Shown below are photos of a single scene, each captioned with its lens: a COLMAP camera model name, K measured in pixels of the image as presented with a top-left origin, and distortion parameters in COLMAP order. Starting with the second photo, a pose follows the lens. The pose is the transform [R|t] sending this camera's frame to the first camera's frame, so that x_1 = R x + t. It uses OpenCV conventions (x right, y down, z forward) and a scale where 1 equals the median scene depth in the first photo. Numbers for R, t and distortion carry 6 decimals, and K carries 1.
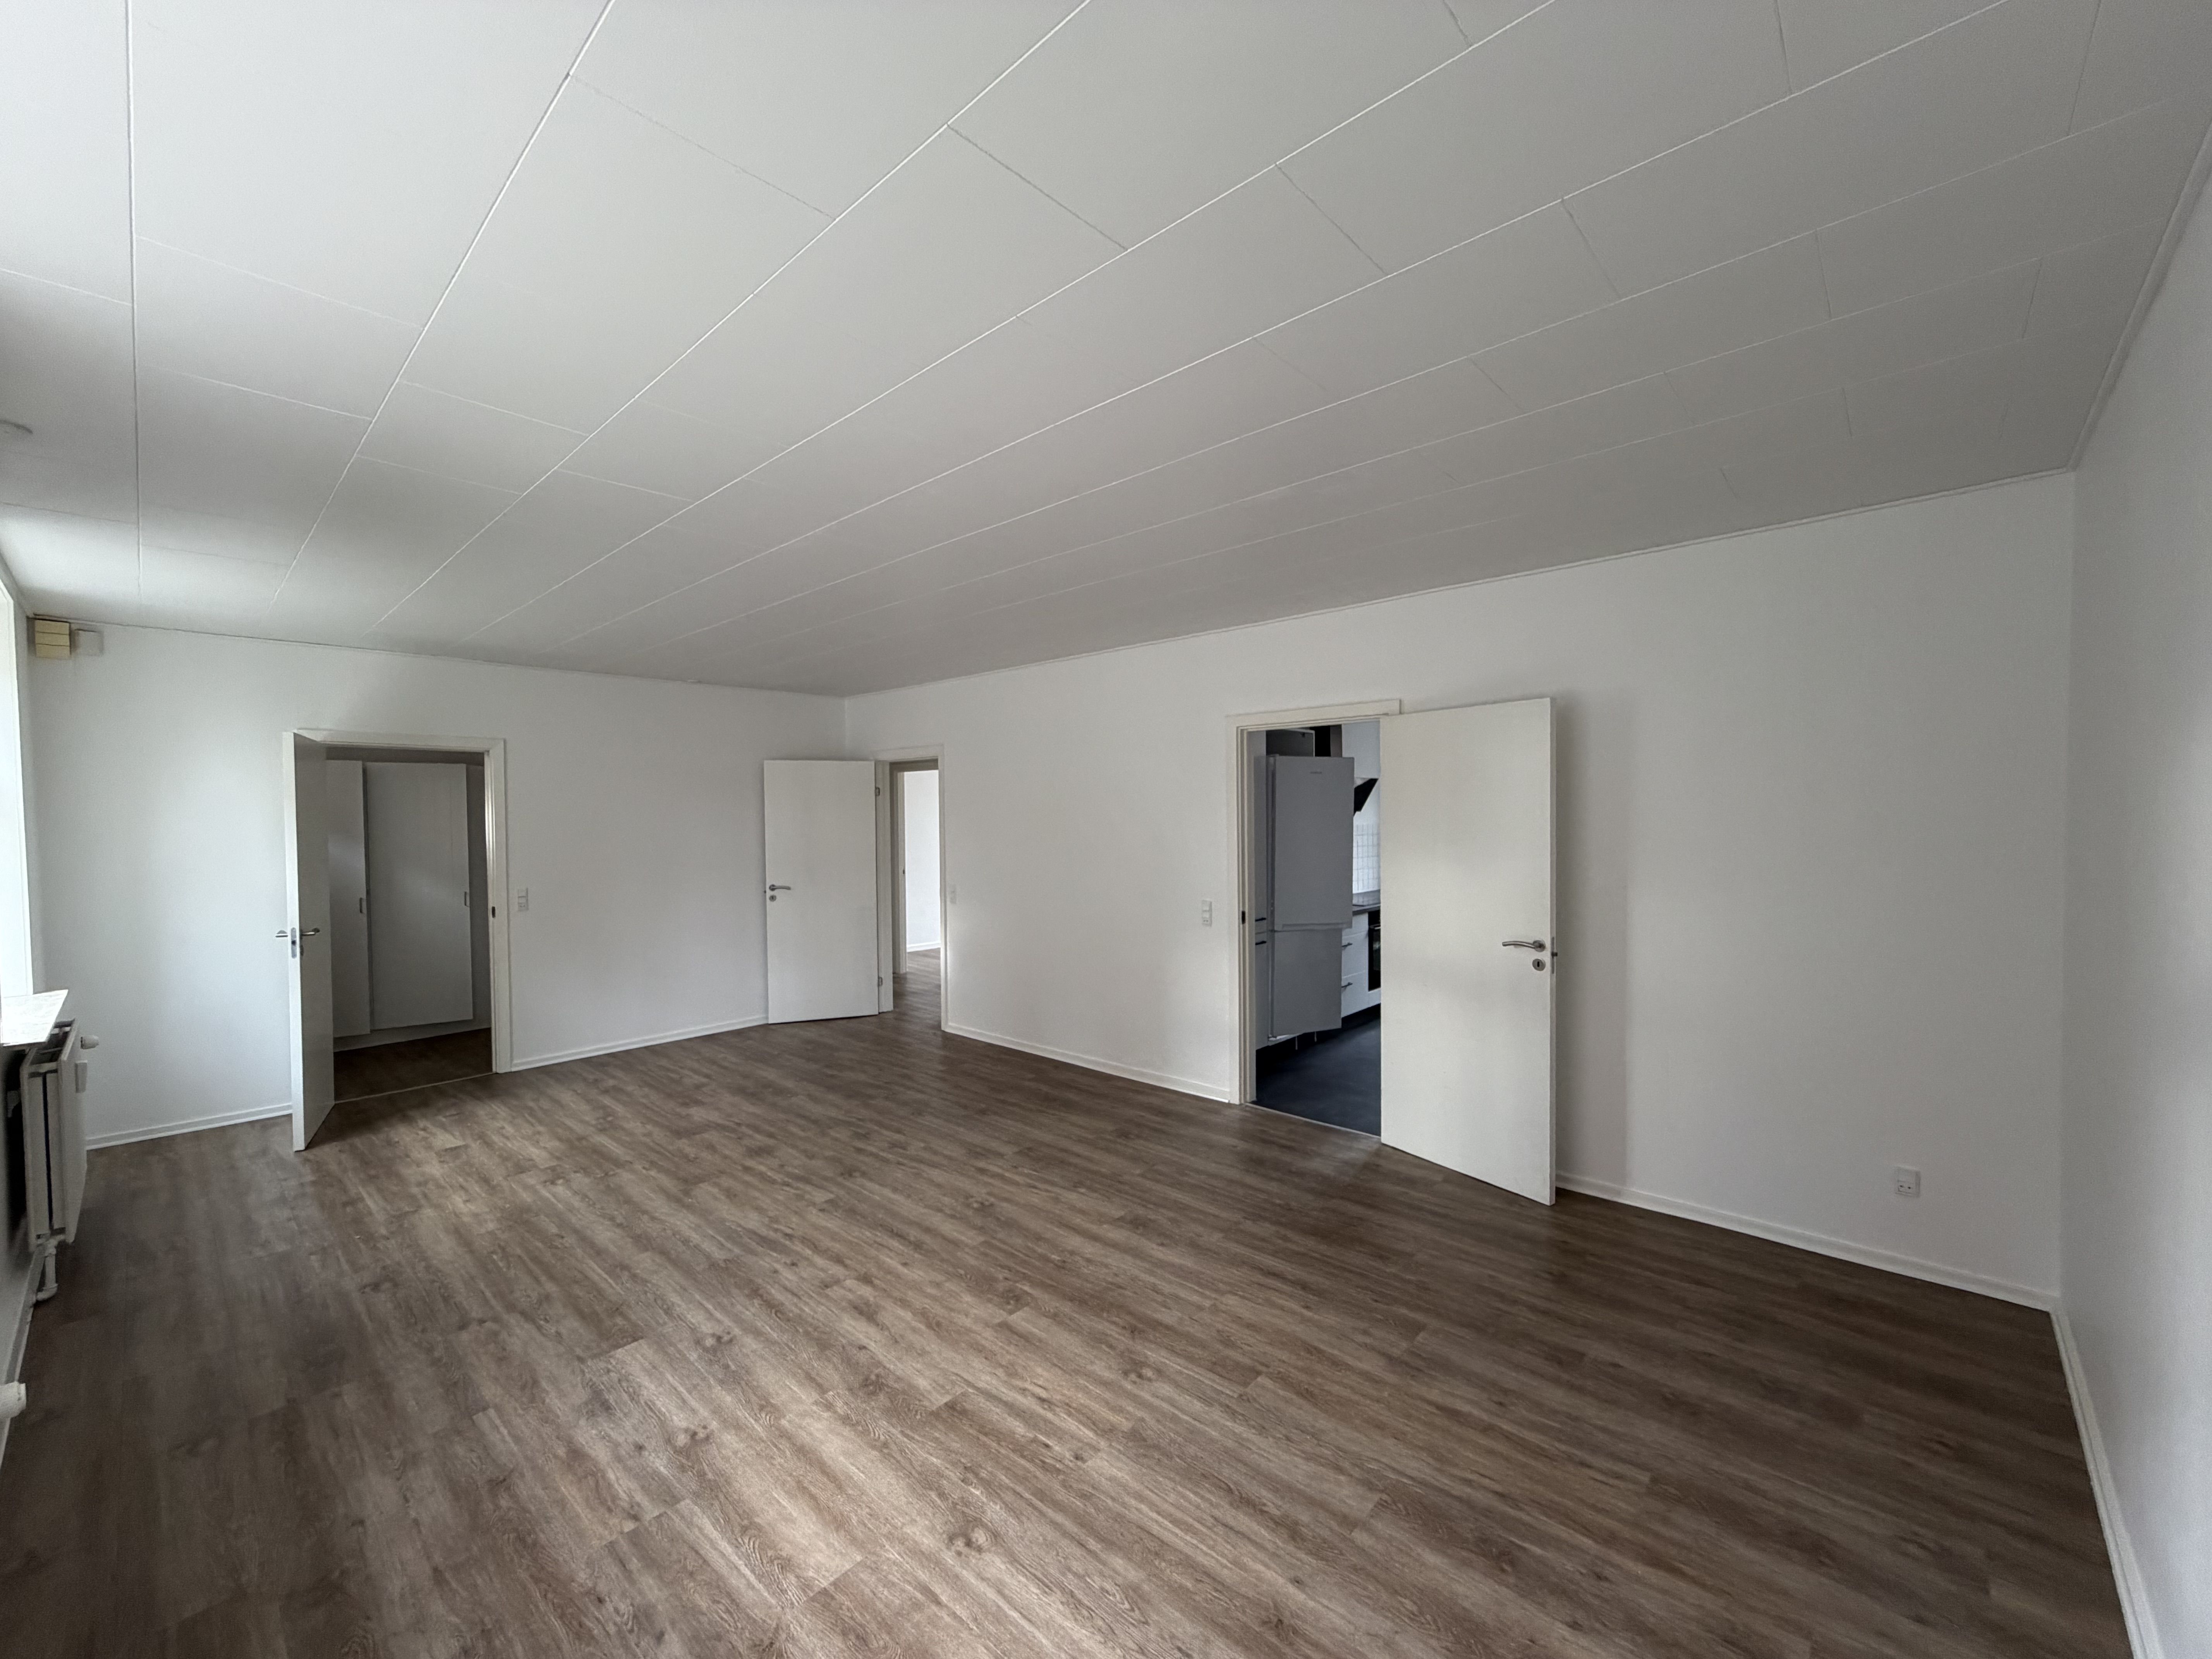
lens RADIAL K [[884.2, 0, 1102.2], [0, 884.2, 833.7], [0, 0, 1]] dist [-0.000695, -0.000161]
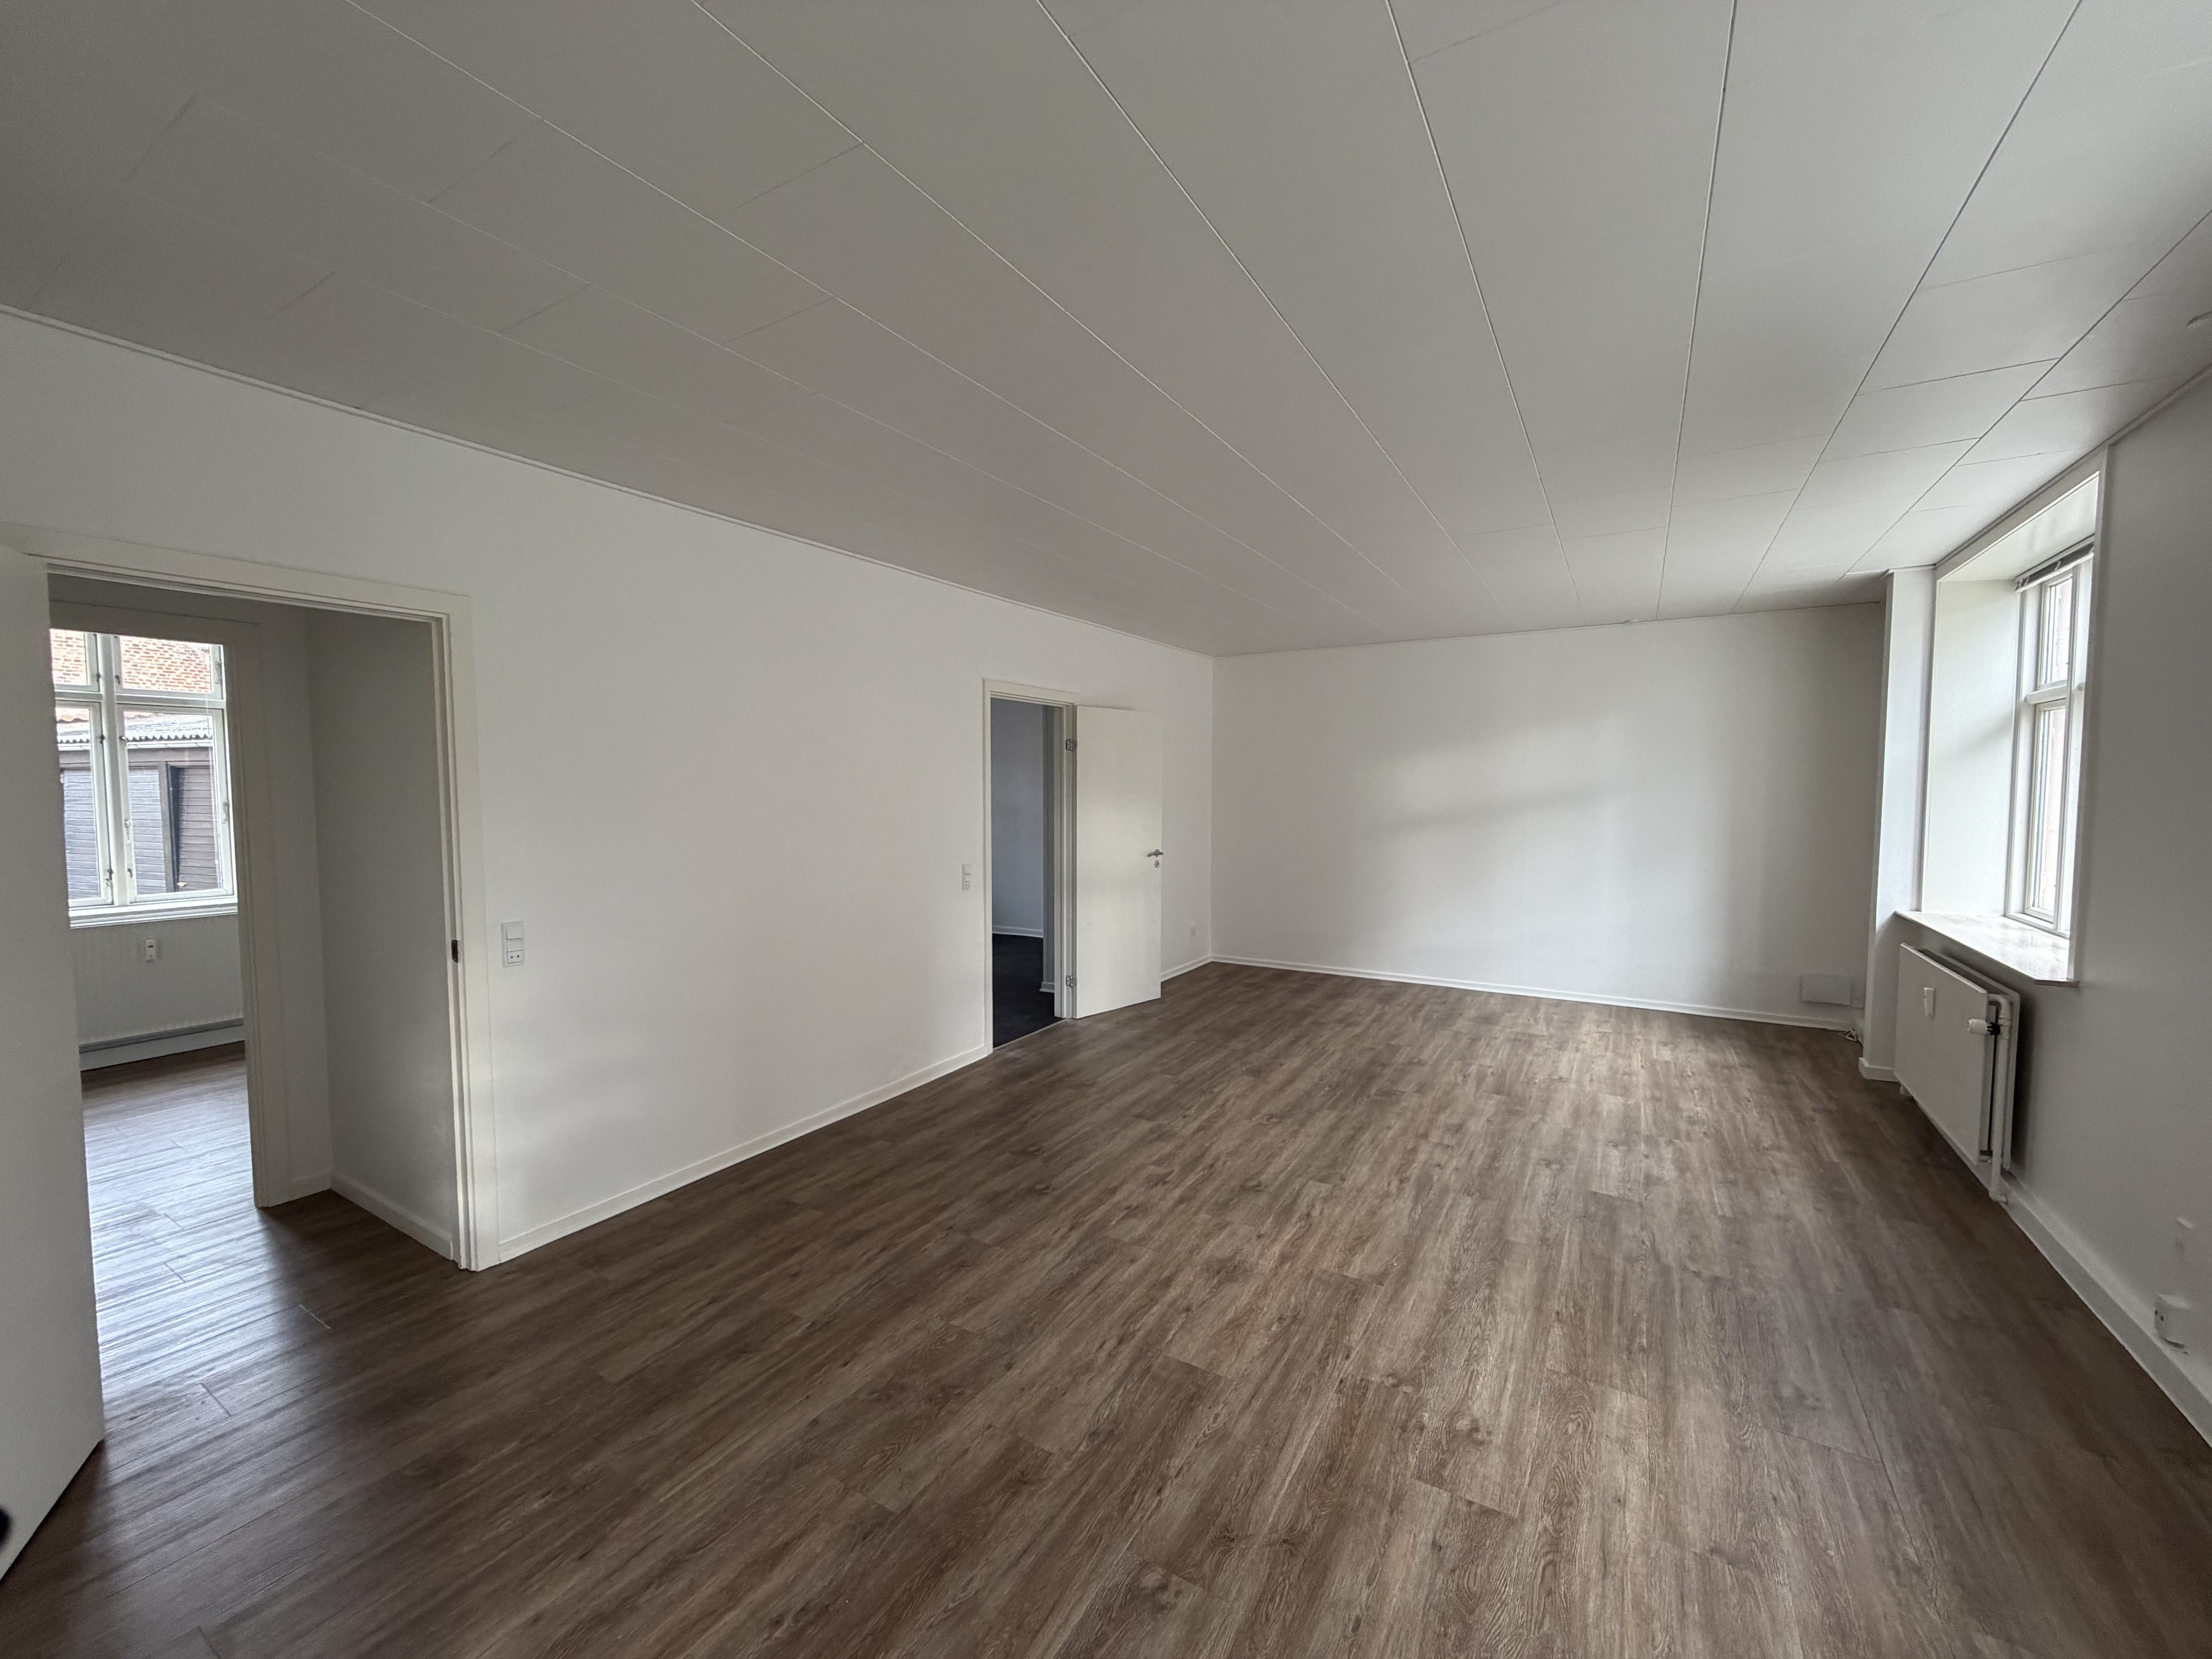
lens RADIAL K [[884.2, 0, 1102.2], [0, 884.2, 833.7], [0, 0, 1]] dist [-0.000695, -0.000161]
pose [[-0.200857, -0.042933, 0.978679, -1.285474], [0.027313, 0.998405, 0.049403, -0.002376], [-0.979240, 0.036654, -0.199364, 1.554473]]
